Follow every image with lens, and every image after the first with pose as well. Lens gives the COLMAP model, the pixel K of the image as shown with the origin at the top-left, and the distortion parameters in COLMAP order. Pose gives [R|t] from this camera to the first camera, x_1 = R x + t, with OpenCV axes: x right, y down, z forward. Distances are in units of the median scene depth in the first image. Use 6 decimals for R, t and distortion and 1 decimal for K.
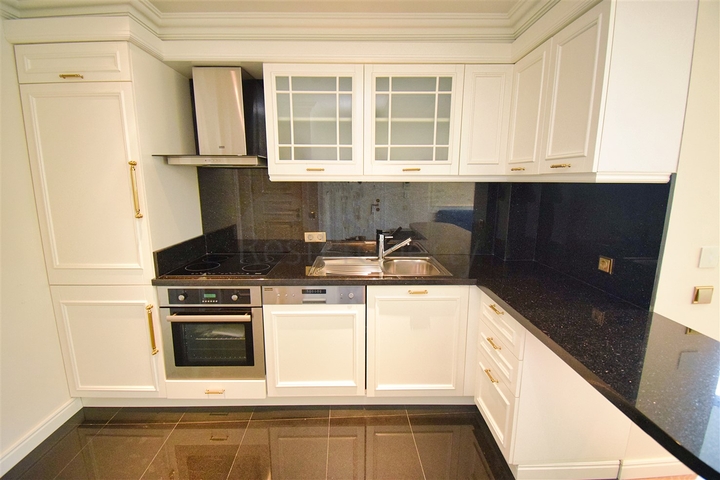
lens RADIAL K [[319.1, 0, 366.2], [0, 319.1, 244.2], [0, 0, 1]] dist [-0.000152, -0.012678]
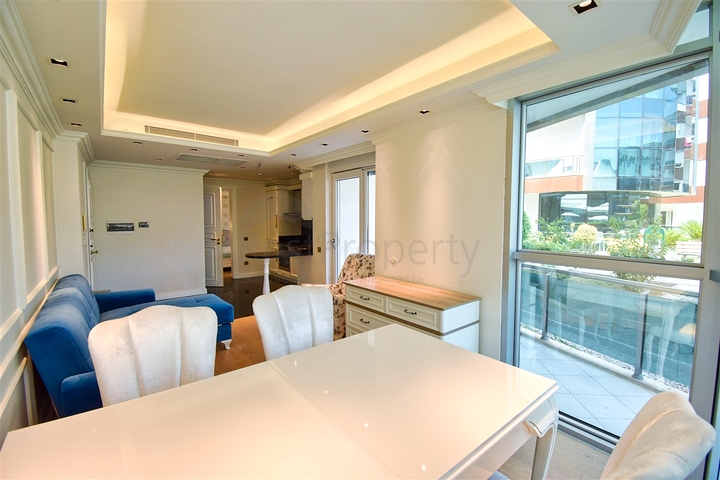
lens RADIAL K [[319.1, 0, 359.3], [0, 319.1, 240.6], [0, 0, 1]] dist [-0.000152, -0.012678]
pose [[0.616032, 0.045362, -0.786414, 3.110244], [-0.153538, 0.986107, -0.063393, 0.178672], [0.772613, 0.159797, 0.614438, -0.706029]]
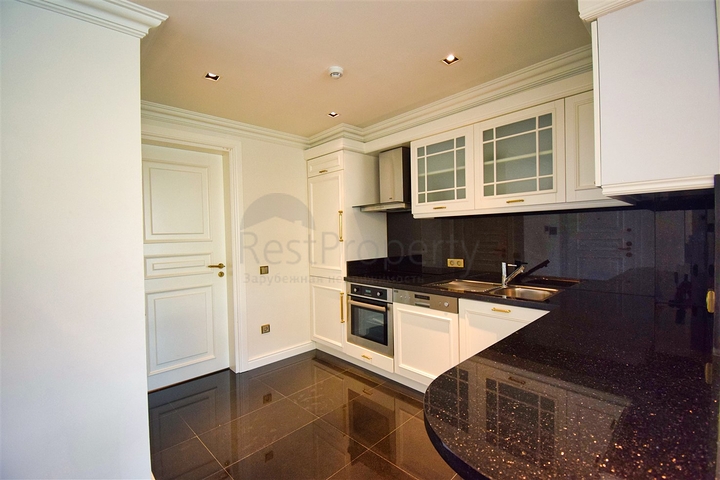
lens RADIAL K [[319.1, 0, 355.3], [0, 319.1, 241.1], [0, 0, 1]] dist [-0.000152, -0.012678]
pose [[0.661456, 0.001763, -0.749982, 0.629395], [-0.117549, 0.987882, -0.101352, 0.081752], [0.740714, 0.155199, 0.653648, -0.111629]]
